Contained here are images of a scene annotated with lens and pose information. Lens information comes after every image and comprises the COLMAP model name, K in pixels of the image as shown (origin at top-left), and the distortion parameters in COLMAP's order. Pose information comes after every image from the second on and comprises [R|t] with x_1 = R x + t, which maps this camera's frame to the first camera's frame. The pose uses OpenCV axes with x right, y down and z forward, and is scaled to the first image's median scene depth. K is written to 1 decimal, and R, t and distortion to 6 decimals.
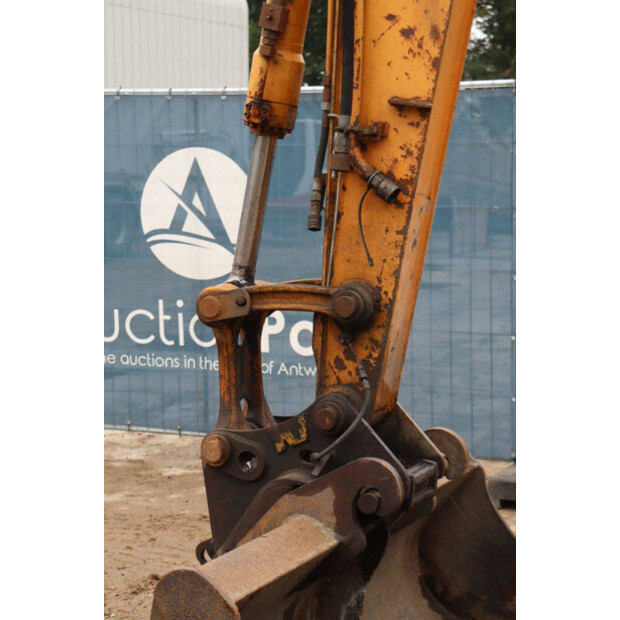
lens RADIAL K [[1461.2, 0, 307.4], [0, 1461.2, 315.9], [0, 0, 1]] dist [0.331492, 0.000000]
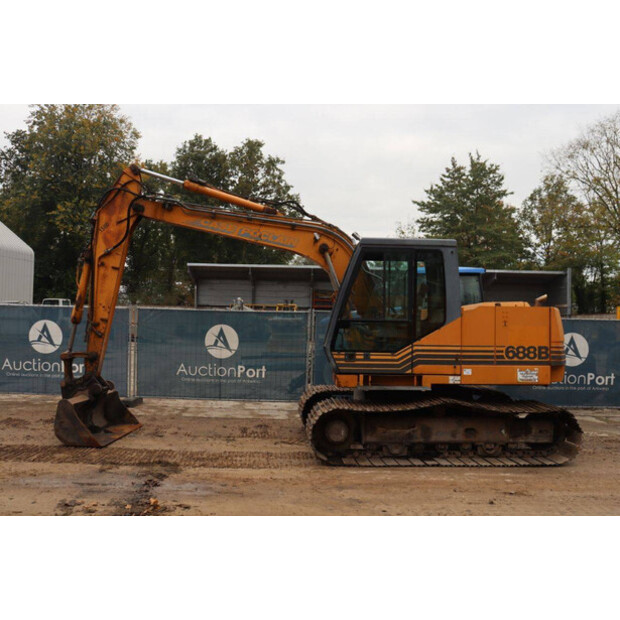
lens RADIAL K [[589.3, 0, 309.4], [0, 589.3, 307.4], [0, 0, 1]] dist [-0.071991, 0.000000]
pose [[0.913852, 0.029099, 0.405003, -0.110384], [0.016834, 0.993856, -0.109391, 0.061084], [-0.405698, 0.106785, 0.907748, -1.252091]]
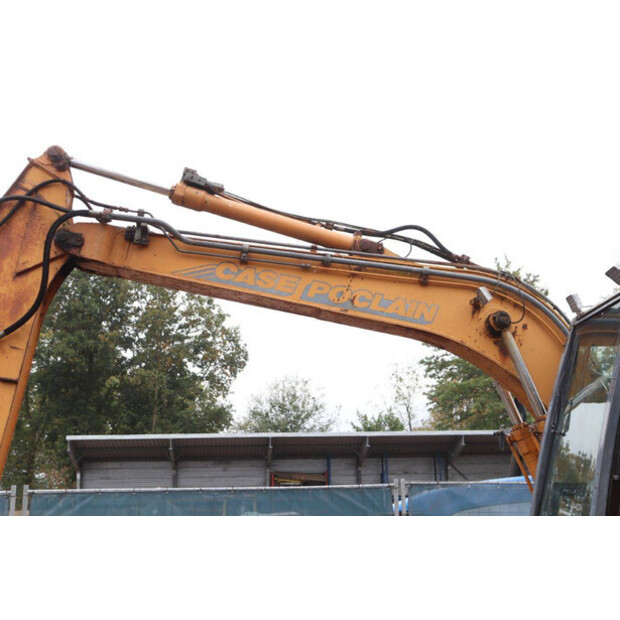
lens RADIAL K [[868.6, 0, 311.7], [0, 868.6, 314.2], [0, 0, 1]] dist [0.062970, 0.000000]
pose [[0.879042, 0.096093, 0.466959, -0.120783], [0.064354, 0.946594, -0.315940, 0.024447], [-0.472380, 0.307775, 0.825913, -0.391196]]
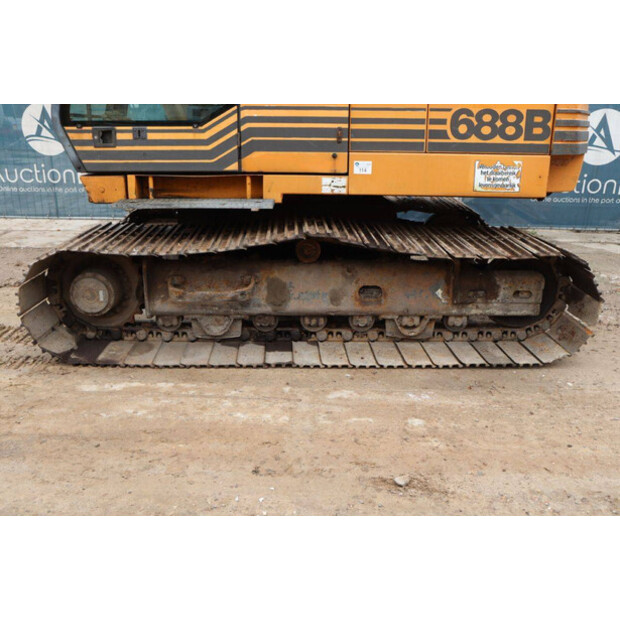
lens RADIAL K [[589.3, 0, 305.8], [0, 589.3, 309.2], [0, 0, 1]] dist [-0.071991, 0.000000]
pose [[0.927223, -0.102040, 0.360339, 0.687715], [0.022759, 0.975740, 0.217746, 0.082250], [-0.373816, -0.193698, 0.907051, -0.537143]]
